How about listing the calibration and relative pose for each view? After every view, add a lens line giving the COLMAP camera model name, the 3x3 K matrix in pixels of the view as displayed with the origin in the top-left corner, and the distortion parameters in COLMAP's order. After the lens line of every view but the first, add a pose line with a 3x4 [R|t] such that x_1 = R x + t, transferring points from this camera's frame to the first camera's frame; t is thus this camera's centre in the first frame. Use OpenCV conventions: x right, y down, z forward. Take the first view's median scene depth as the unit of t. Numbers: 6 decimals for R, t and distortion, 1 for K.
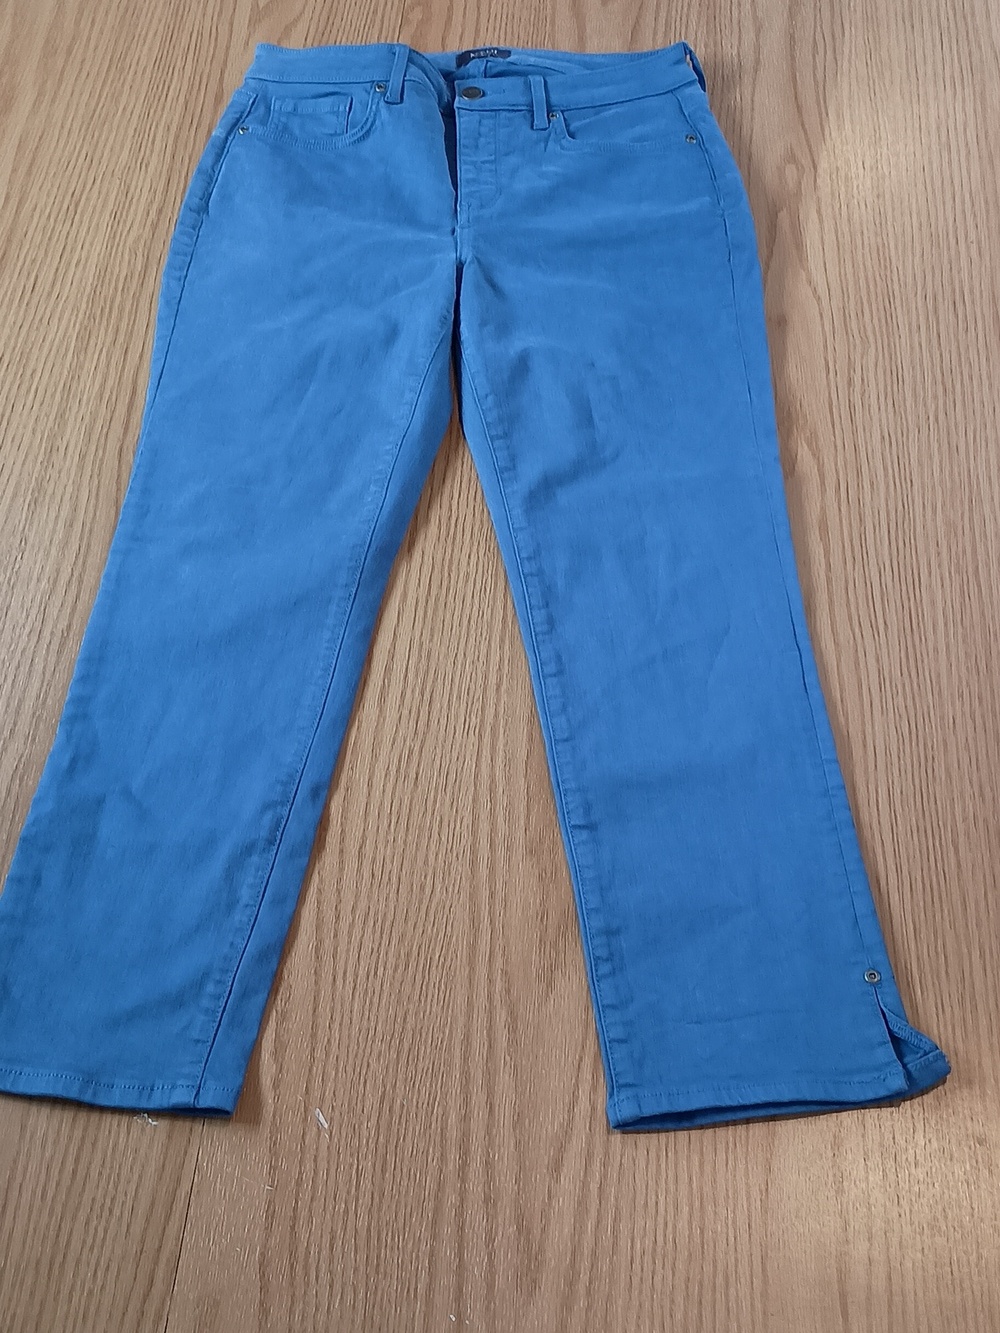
lens RADIAL K [[1935.2, 0, 500.0], [0, 1935.2, 666.5], [0, 0, 1]] dist [0.062149, -0.031819]
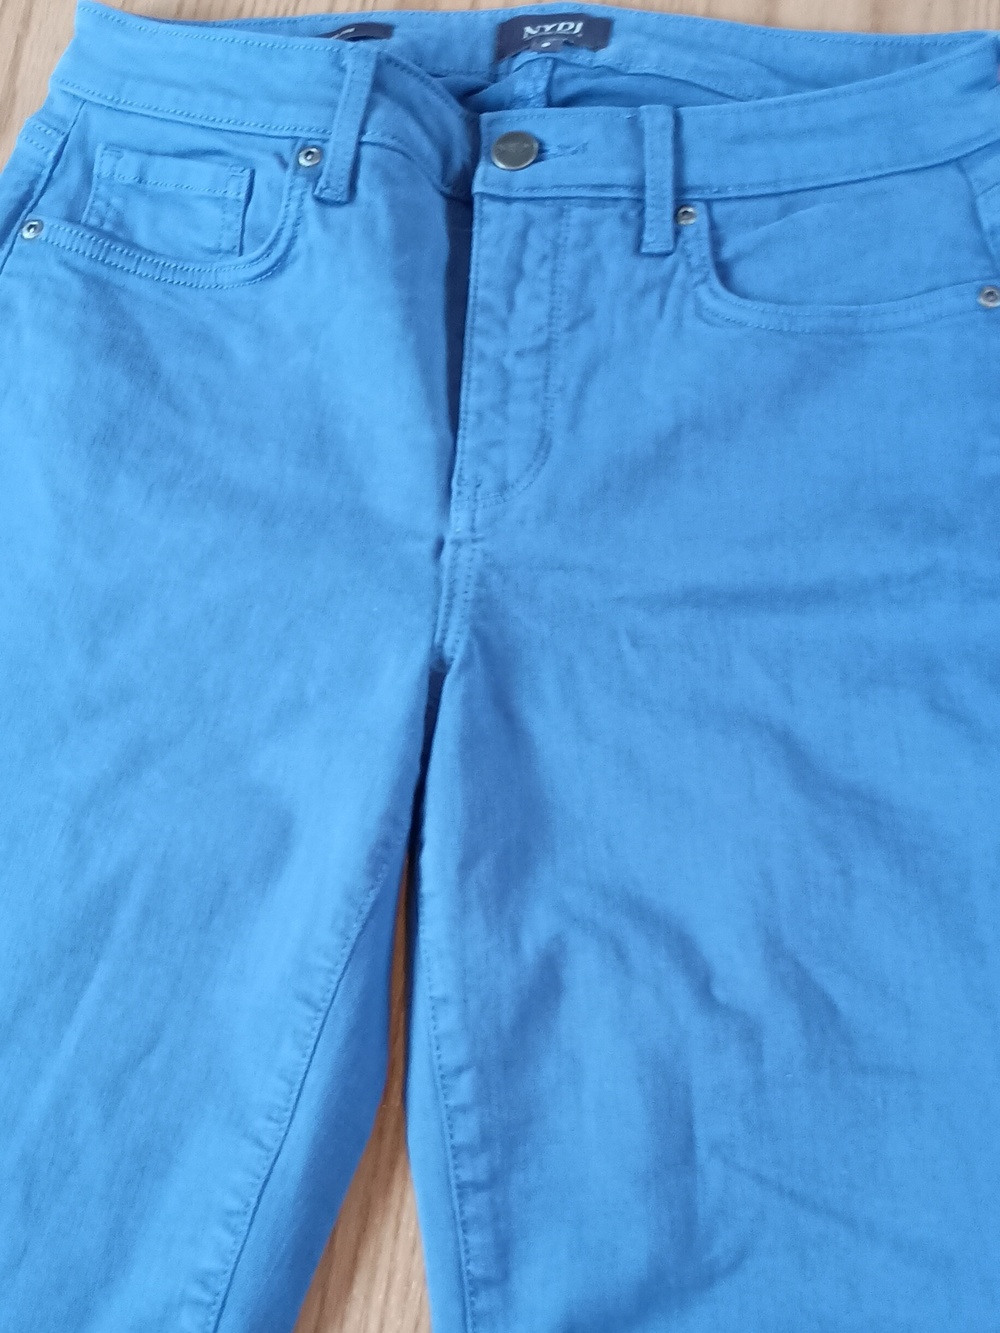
lens RADIAL K [[1935.2, 0, 500.0], [0, 1935.2, 666.5], [0, 0, 1]] dist [0.062149, -0.031819]
pose [[0.991772, 0.058867, -0.113676, 0.042295], [-0.022163, 0.953547, 0.300427, -0.321335], [0.126081, -0.295435, 0.947007, 0.535169]]
